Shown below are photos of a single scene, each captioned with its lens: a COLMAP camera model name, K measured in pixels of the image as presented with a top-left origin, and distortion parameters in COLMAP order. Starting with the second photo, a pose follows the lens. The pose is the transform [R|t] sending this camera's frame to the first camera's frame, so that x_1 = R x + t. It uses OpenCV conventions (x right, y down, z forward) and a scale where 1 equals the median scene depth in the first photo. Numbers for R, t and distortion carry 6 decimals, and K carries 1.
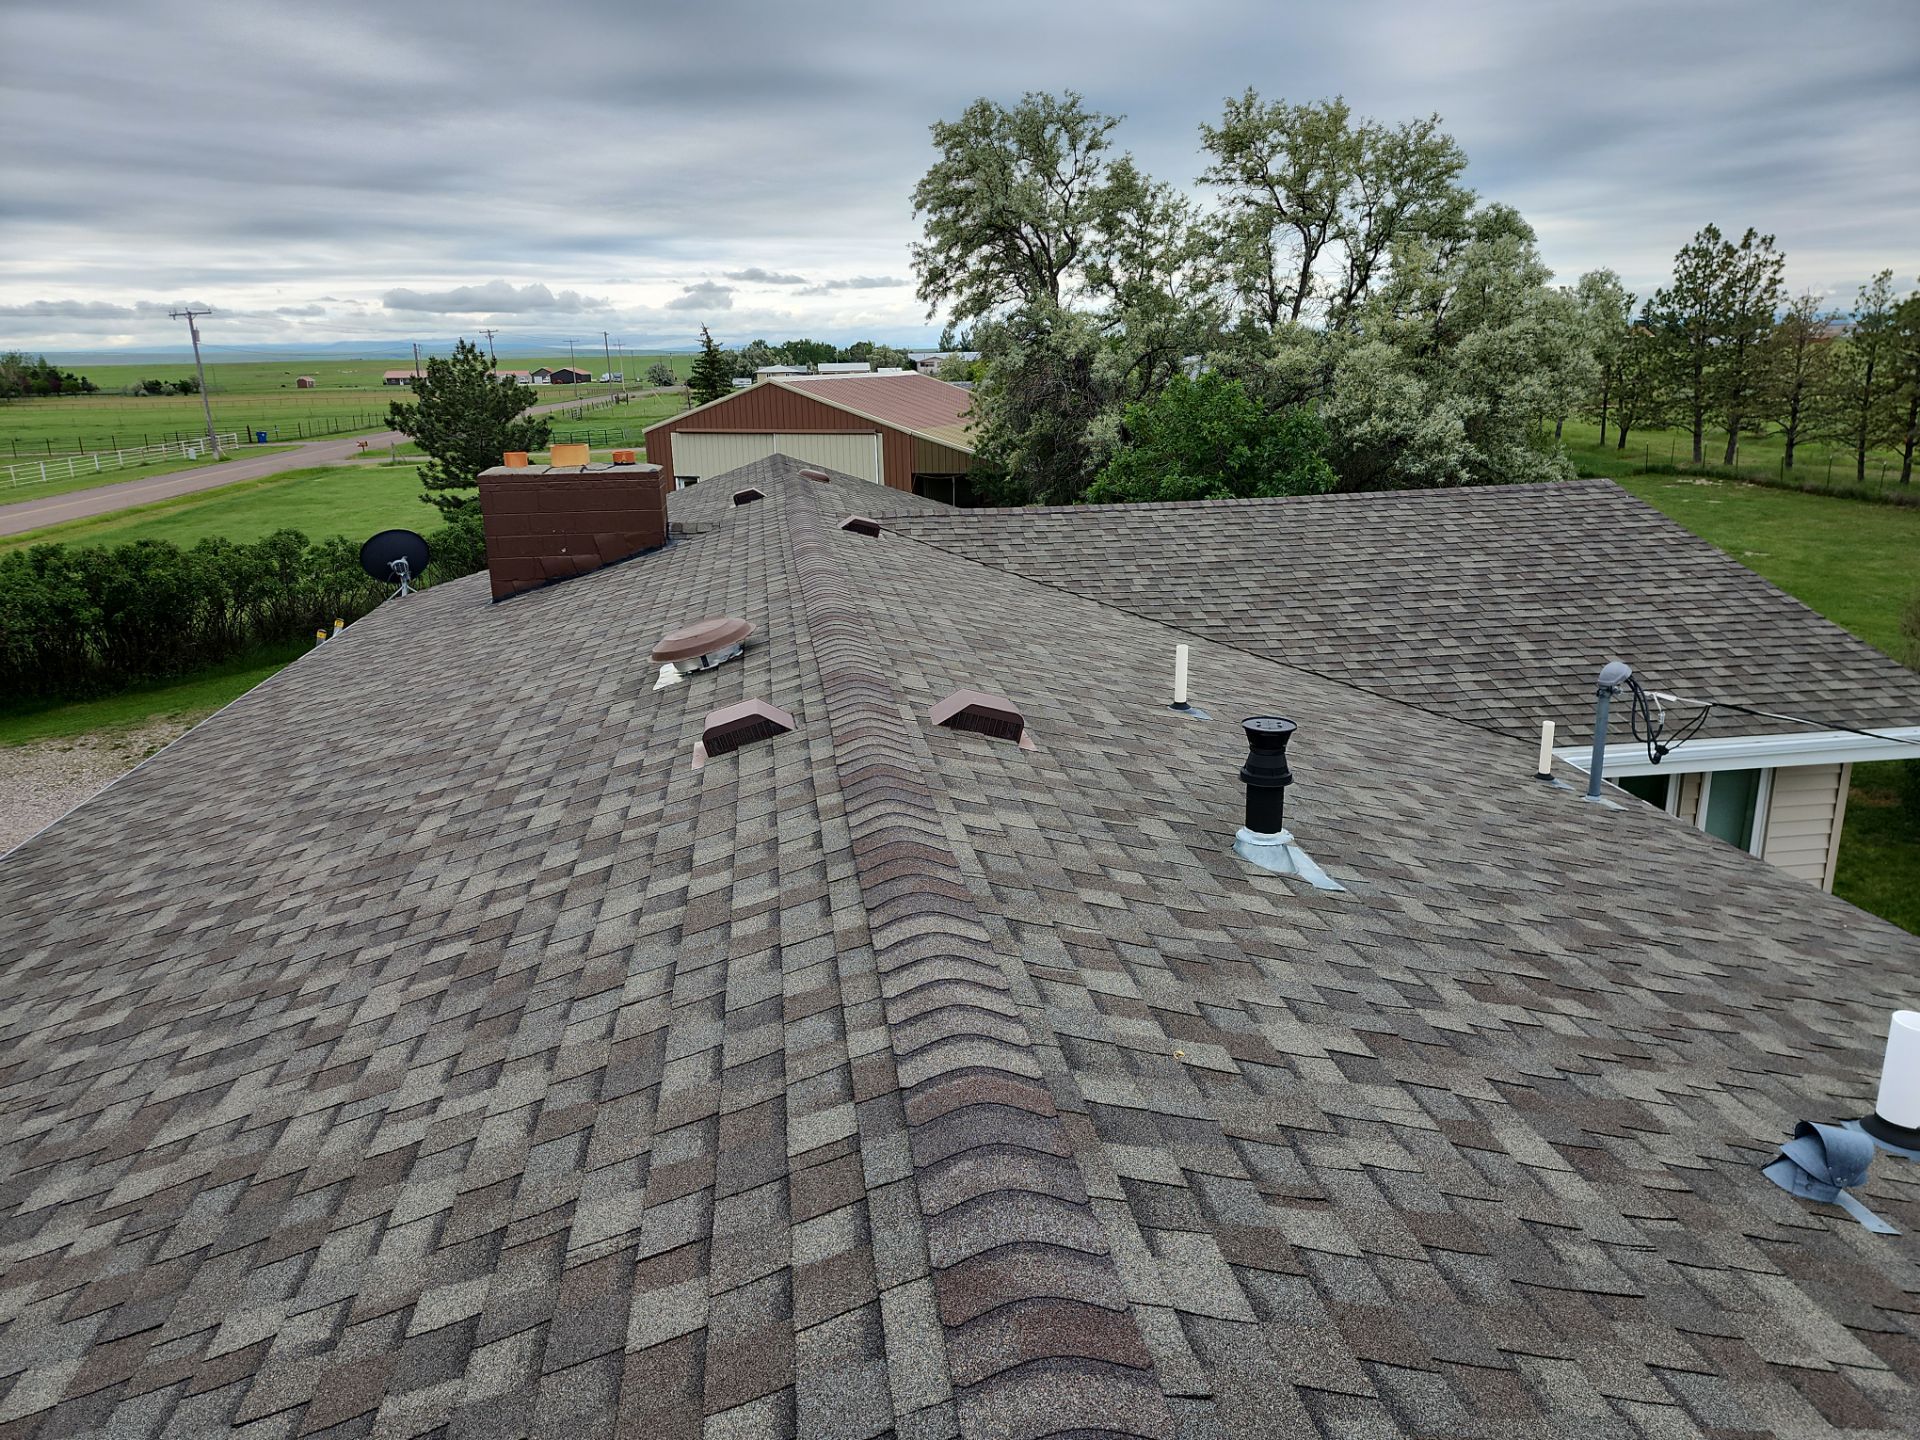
lens RADIAL K [[1320.8, 0, 947.4], [0, 1320.8, 712.1], [0, 0, 1]] dist [0.139390, -0.193611]
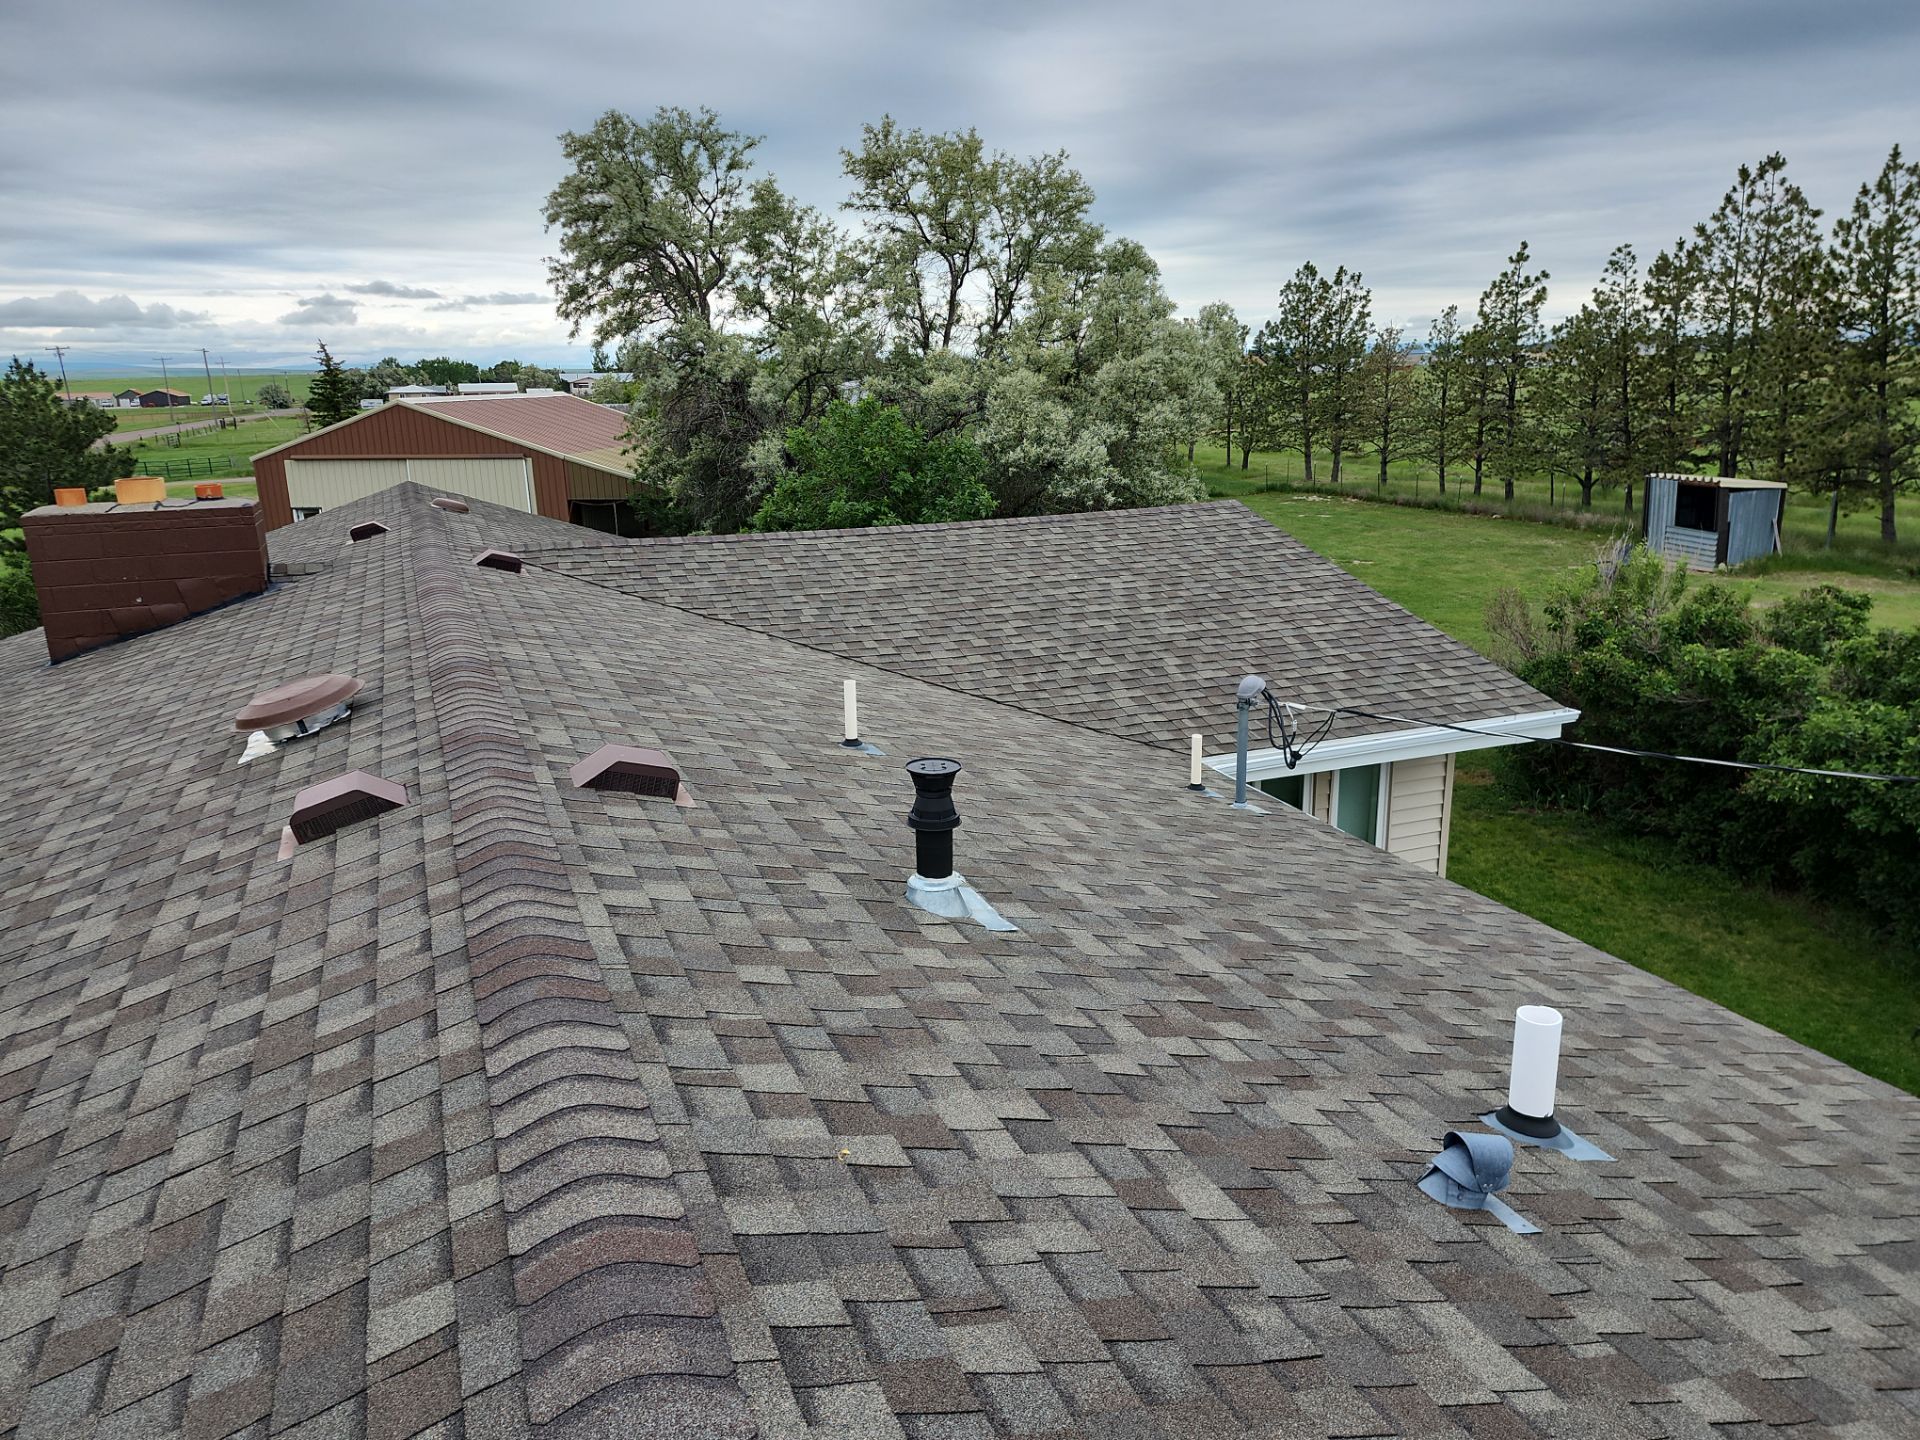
lens RADIAL K [[1330.8, 0, 950.2], [0, 1330.8, 729.4], [0, 0, 1]] dist [0.125062, -0.162535]
pose [[0.970530, -0.059531, 0.233513, 0.013517], [0.060904, 0.998143, 0.001331, -0.007958], [-0.233159, 0.012930, 0.972353, 0.026896]]
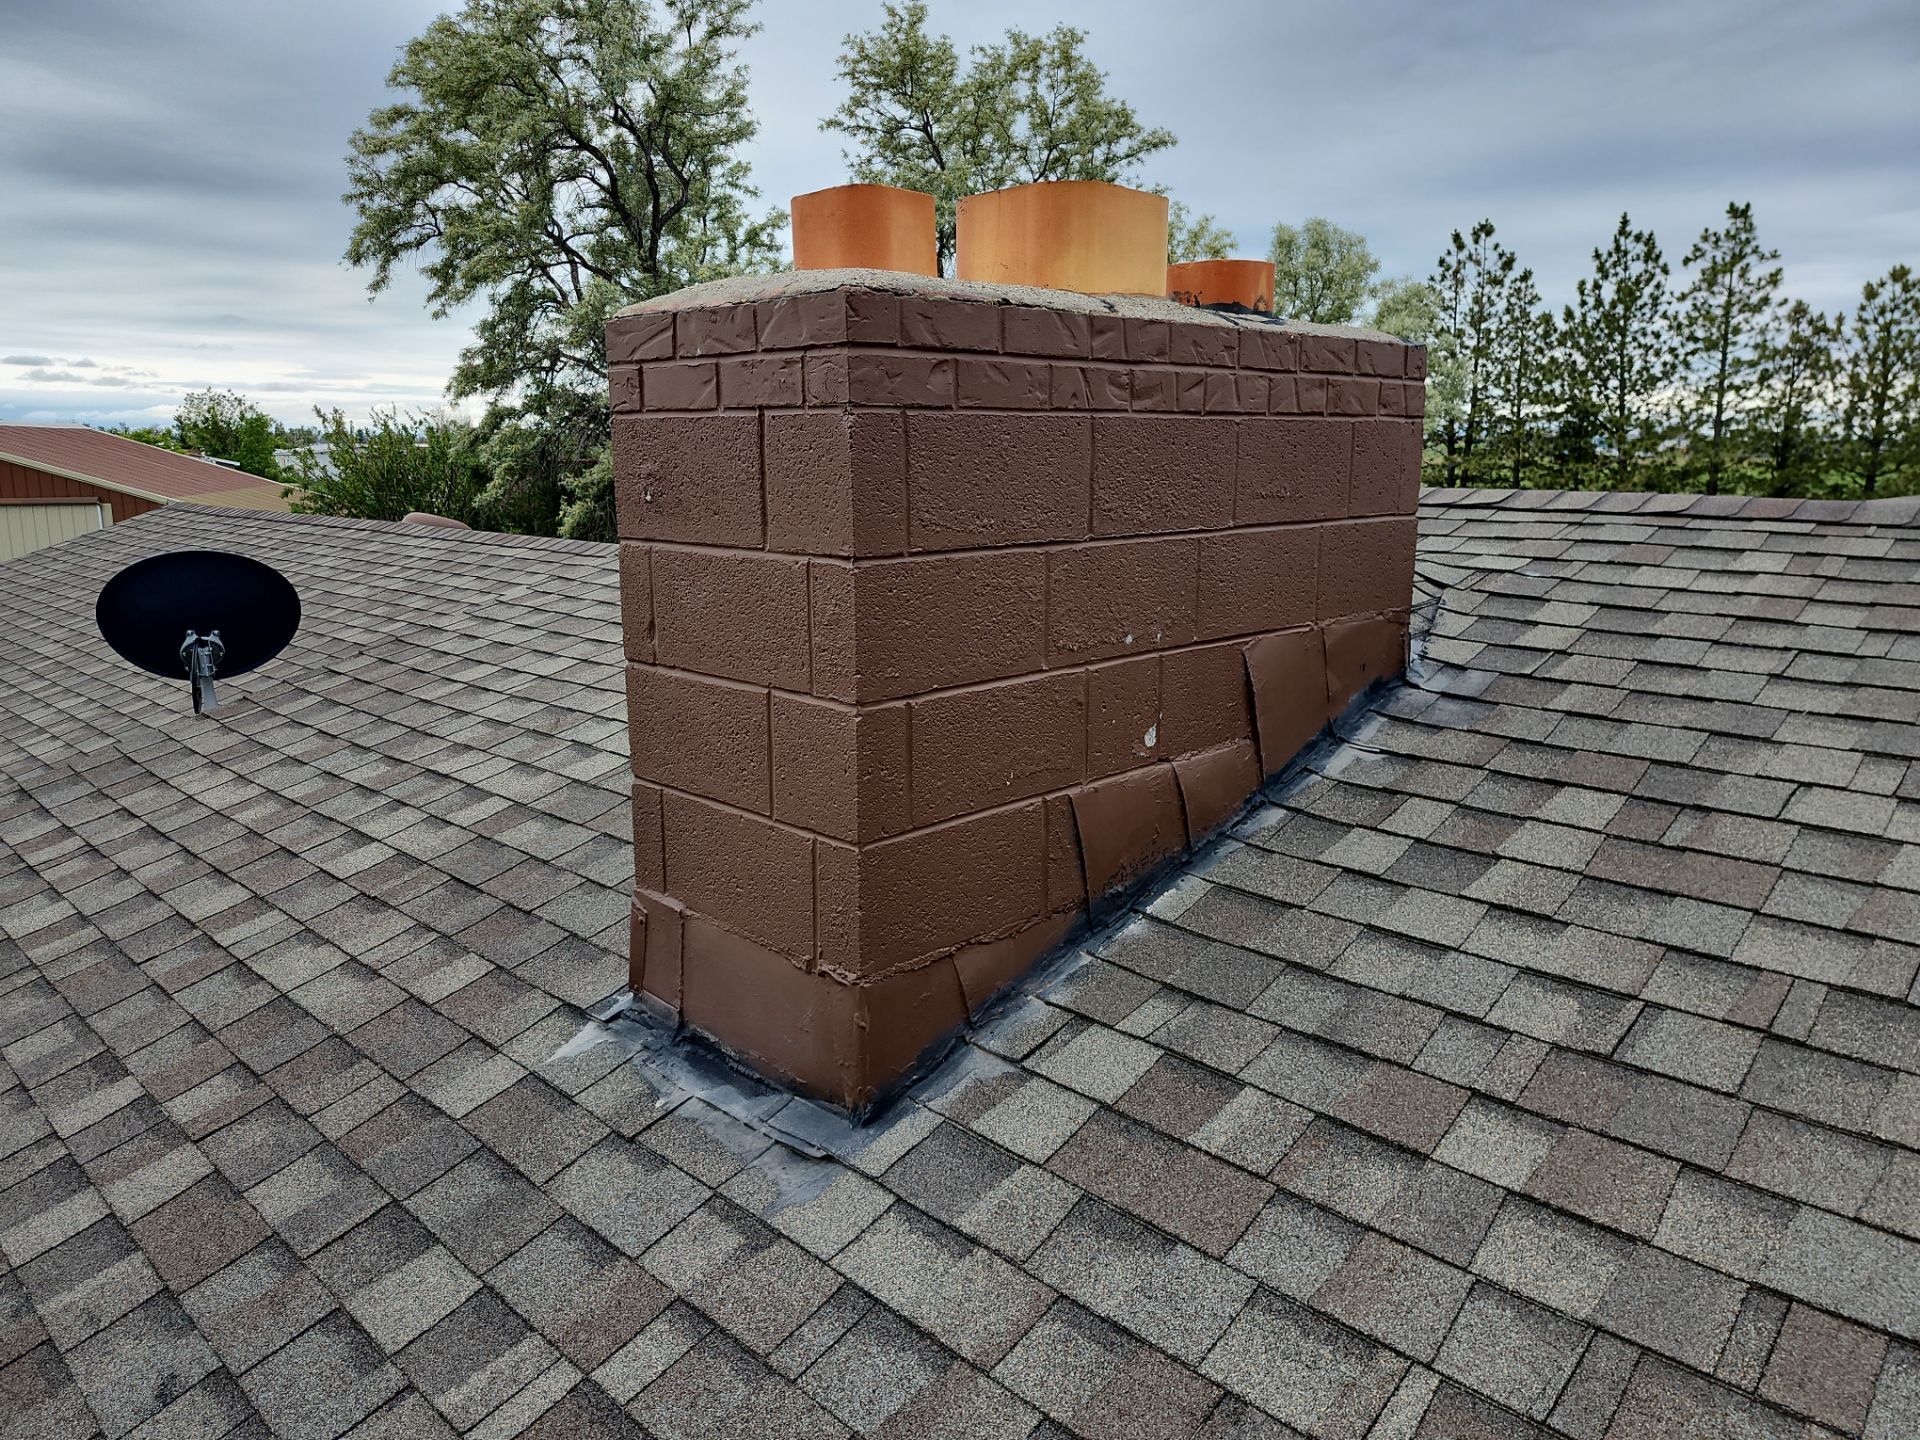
lens RADIAL K [[1330.8, 0, 950.2], [0, 1330.8, 729.4], [0, 0, 1]] dist [0.125062, -0.162535]
pose [[0.808265, -0.098762, 0.580477, -0.422805], [0.134227, 0.990781, -0.018329, -0.123491], [-0.573315, 0.092731, 0.814070, 0.865524]]
